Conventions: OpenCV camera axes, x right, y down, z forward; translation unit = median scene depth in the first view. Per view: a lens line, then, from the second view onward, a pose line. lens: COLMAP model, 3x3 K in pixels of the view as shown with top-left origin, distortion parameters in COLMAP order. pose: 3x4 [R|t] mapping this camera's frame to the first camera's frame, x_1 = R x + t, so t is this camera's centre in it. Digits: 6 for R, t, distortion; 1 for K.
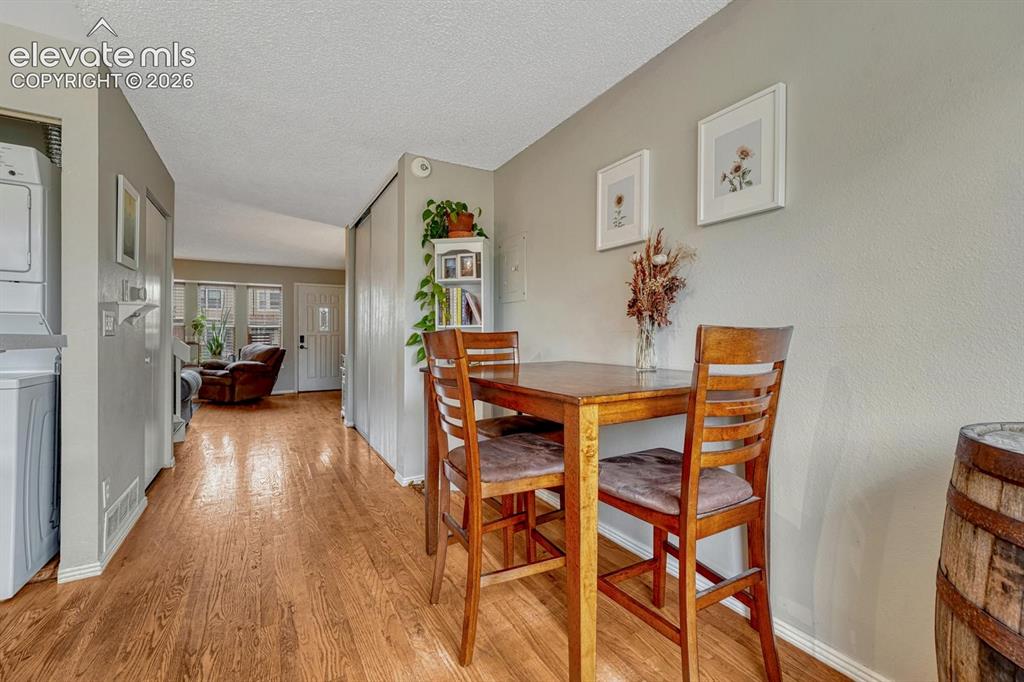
lens RADIAL K [[423.8, 0, 505.9], [0, 423.8, 338.8], [0, 0, 1]] dist [-0.001784, -0.000150]
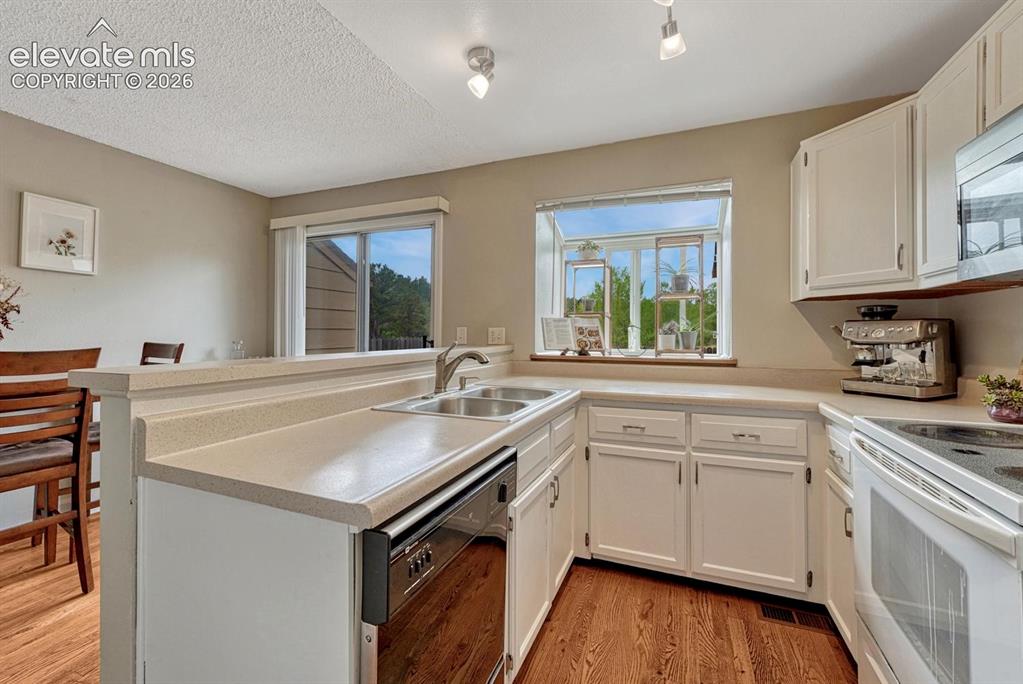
lens RADIAL K [[422.4, 0, 509.8], [0, 422.4, 329.0], [0, 0, 1]] dist [-0.002825, -0.000350]
pose [[-0.613213, 0.006995, 0.789887, -1.289166], [0.000836, 0.999966, -0.008207, -0.045652], [-0.789917, -0.004372, -0.613198, 0.484898]]
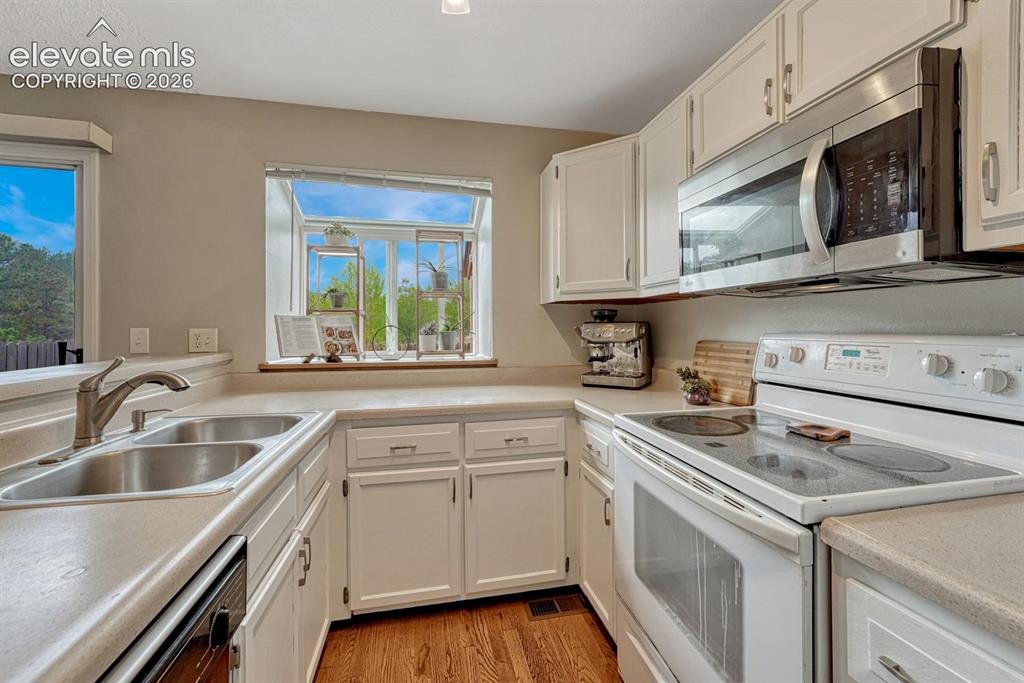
lens RADIAL K [[422.8, 0, 510.3], [0, 422.8, 328.5], [0, 0, 1]] dist [-0.002825, -0.000350]
pose [[-0.951597, 0.004012, 0.307321, -1.157313], [0.006117, 0.999964, 0.005886, -0.063339], [-0.307287, 0.007481, -0.951588, 0.390153]]
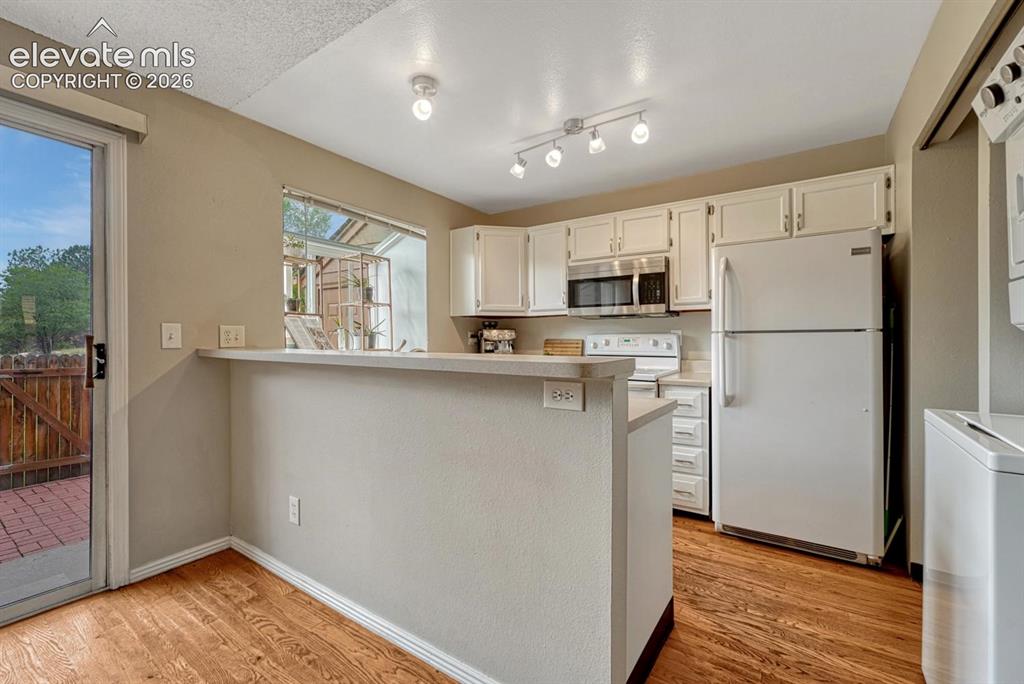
lens RADIAL K [[429.9, 0, 513.4], [0, 429.9, 337.5], [0, 0, 1]] dist [-0.002997, -0.000284]
pose [[-0.898779, -0.003897, -0.438385, -0.343792], [-0.003160, 0.999992, -0.002411, -0.031802], [0.438391, -0.000782, -0.898784, 0.962863]]
